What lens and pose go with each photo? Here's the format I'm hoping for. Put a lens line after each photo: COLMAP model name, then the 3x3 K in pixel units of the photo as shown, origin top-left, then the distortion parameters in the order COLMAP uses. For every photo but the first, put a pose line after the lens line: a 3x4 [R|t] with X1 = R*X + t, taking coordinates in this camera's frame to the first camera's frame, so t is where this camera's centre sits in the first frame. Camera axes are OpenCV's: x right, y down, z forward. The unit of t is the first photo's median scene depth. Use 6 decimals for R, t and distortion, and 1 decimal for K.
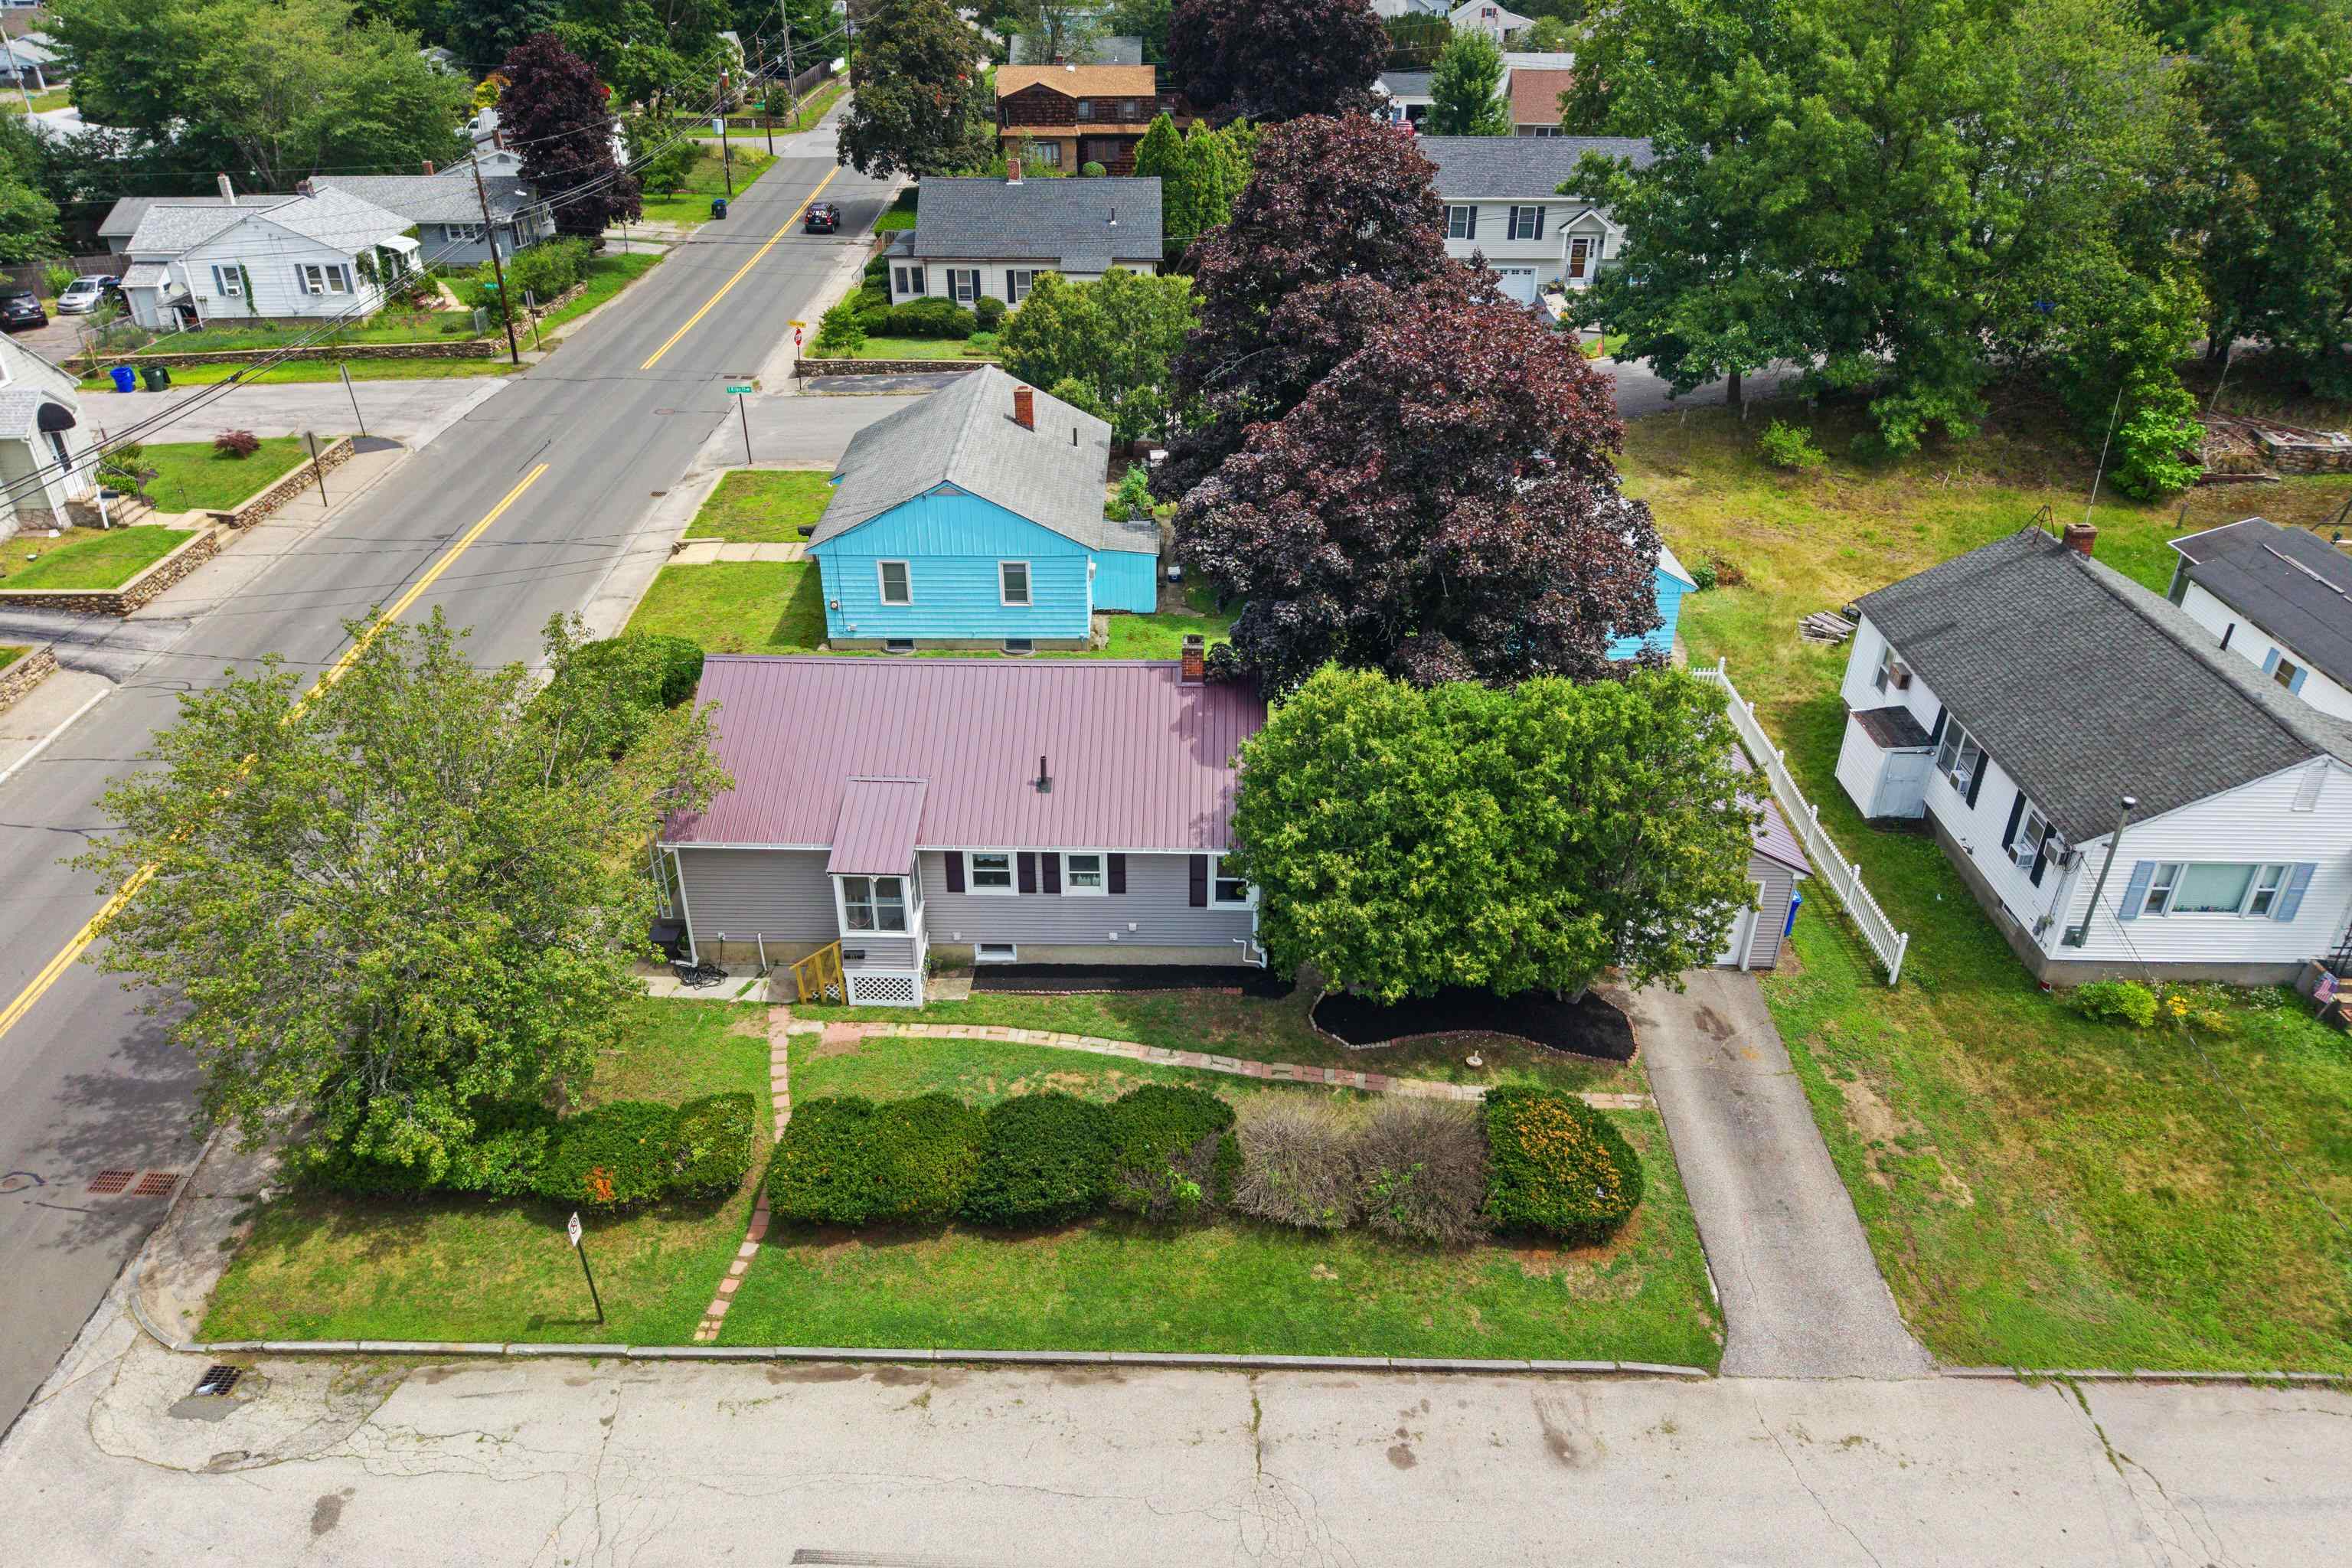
lens RADIAL K [[1584.6, 0, 1176.0], [0, 1584.6, 784.0], [0, 0, 1]] dist [0.005571, -0.002628]
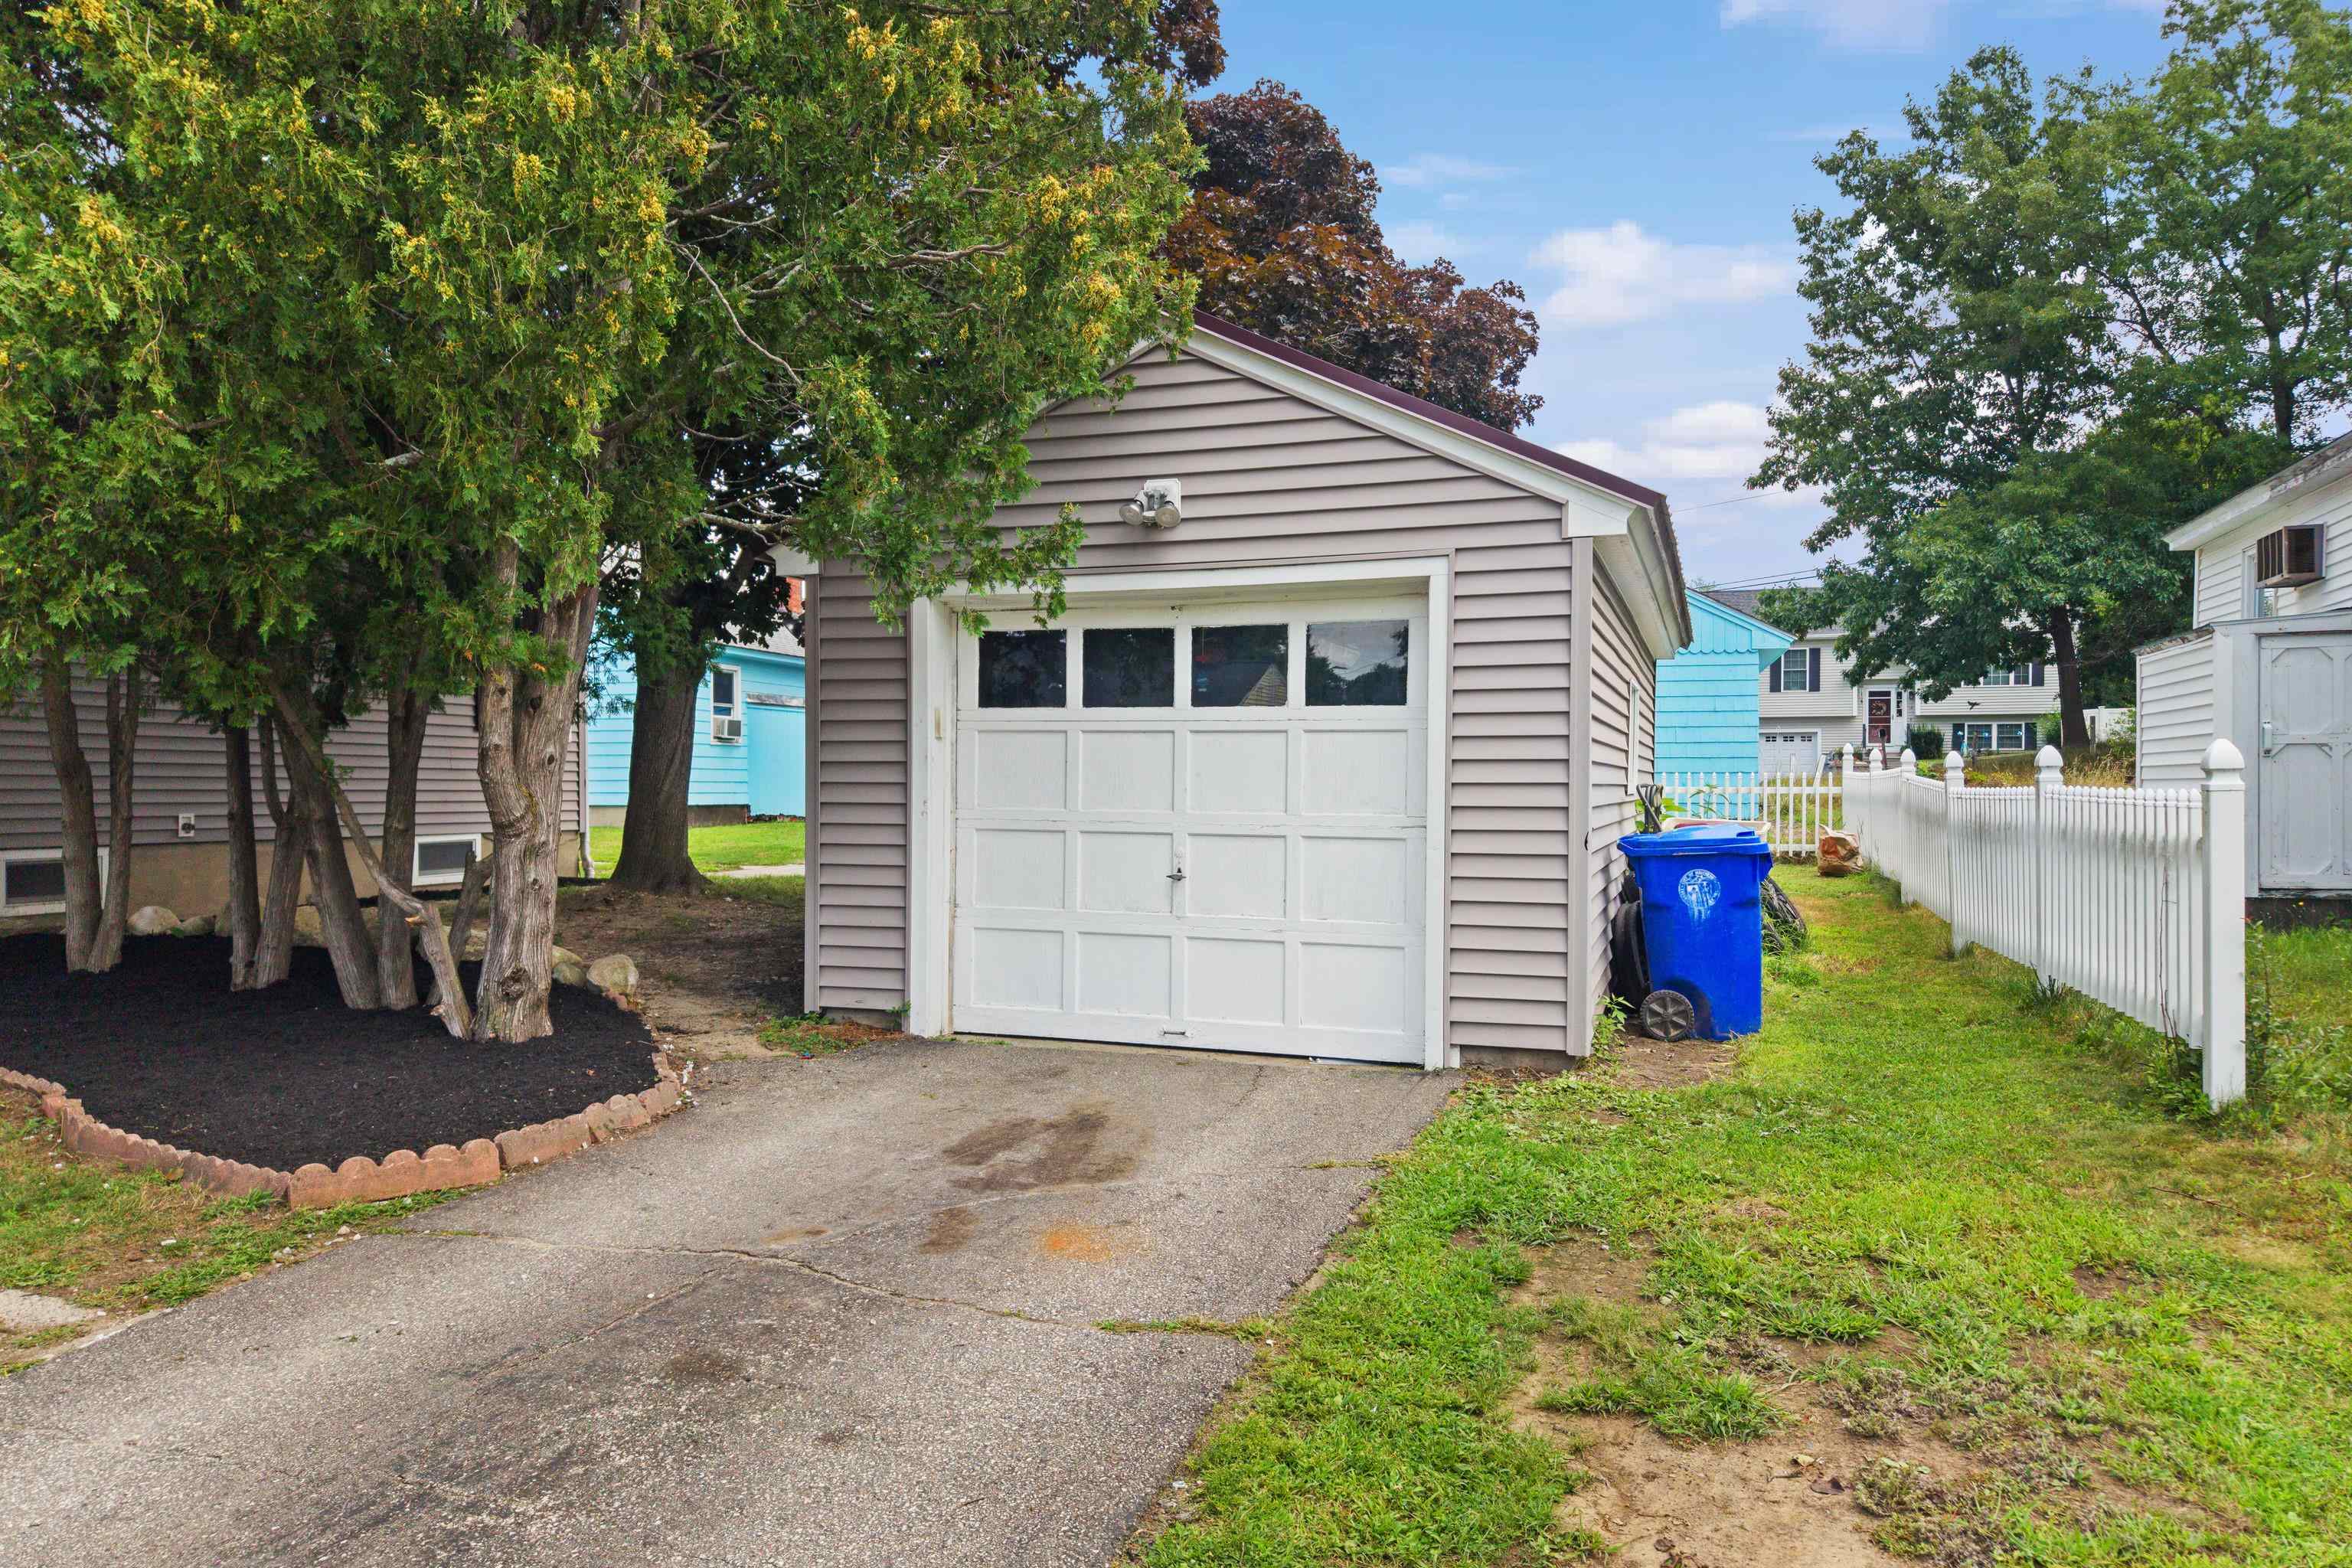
lens RADIAL K [[1580.3, 0, 1163.4], [0, 1580.3, 774.9], [0, 0, 1]] dist [0.057346, -0.079044]
pose [[0.951934, -0.005637, -0.306251, 0.416703], [-0.149255, 0.864562, -0.479850, 0.203467], [0.267477, 0.502495, 0.822164, 0.856486]]
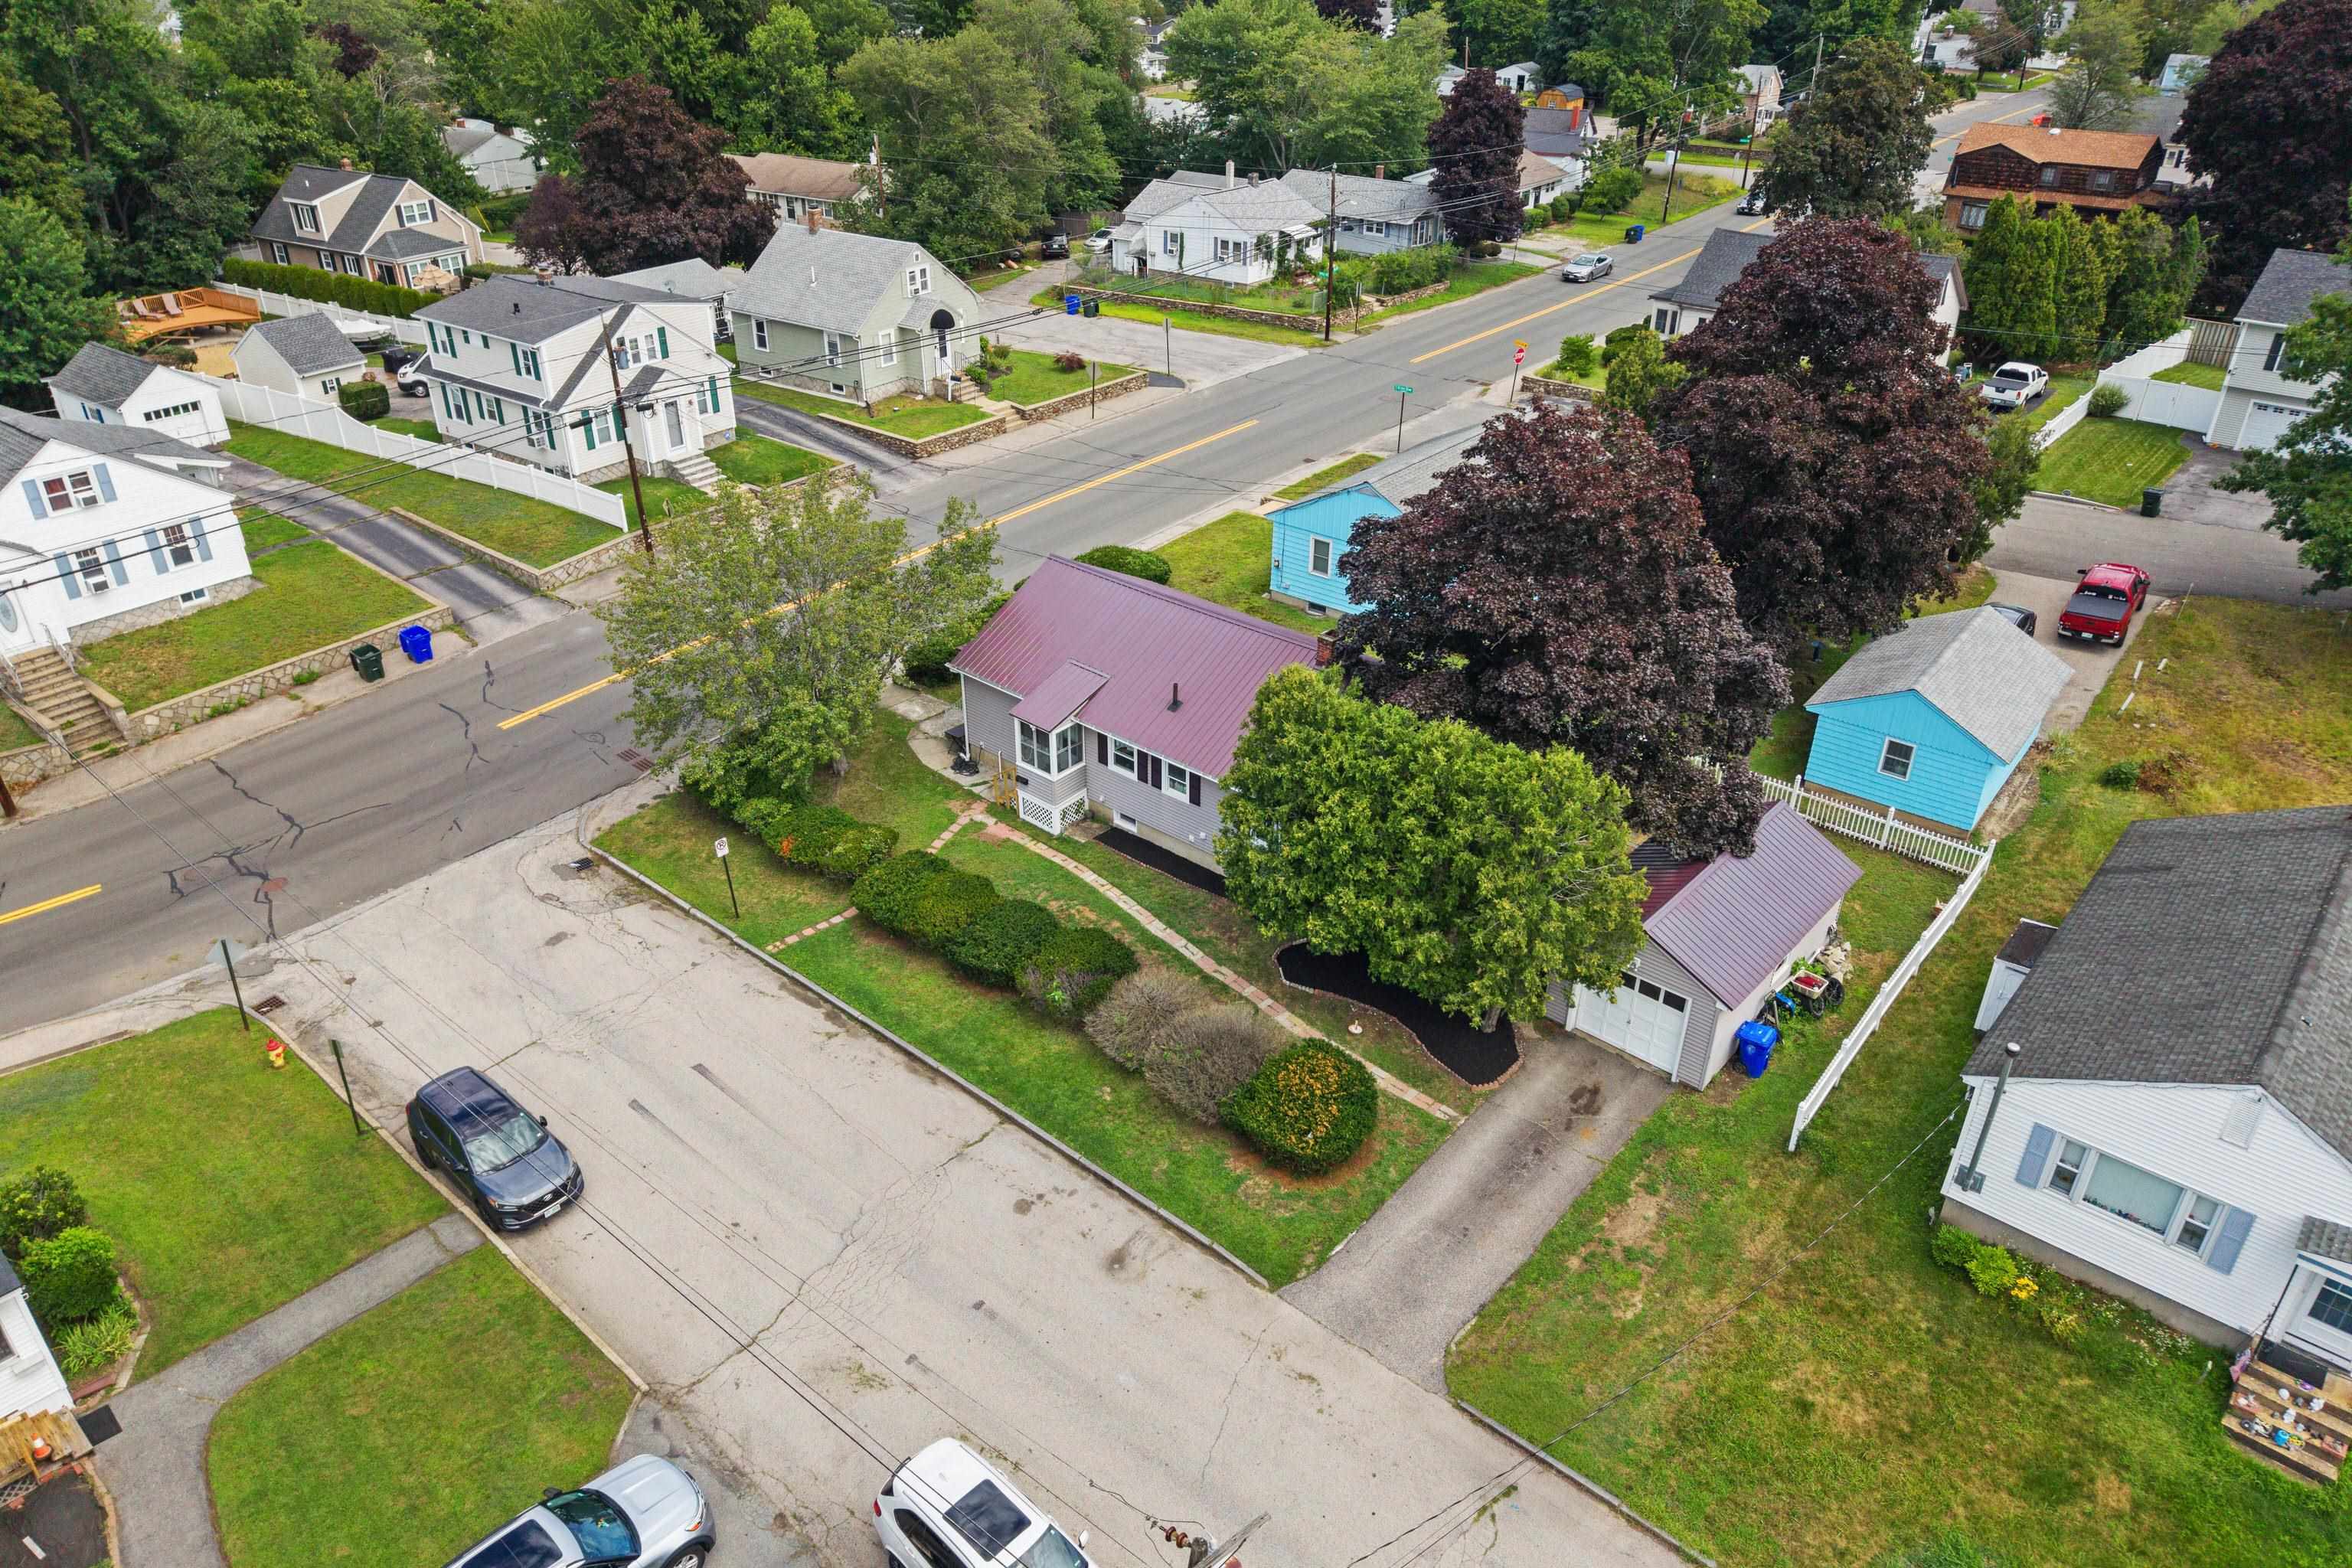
lens RADIAL K [[1580.3, 0, 1163.4], [0, 1580.3, 774.9], [0, 0, 1]] dist [0.057346, -0.079044]
pose [[0.762777, 0.315164, -0.564662, 0.672640], [-0.319765, 0.942796, 0.094262, -0.066466], [0.562069, 0.108658, 0.819922, -0.060654]]
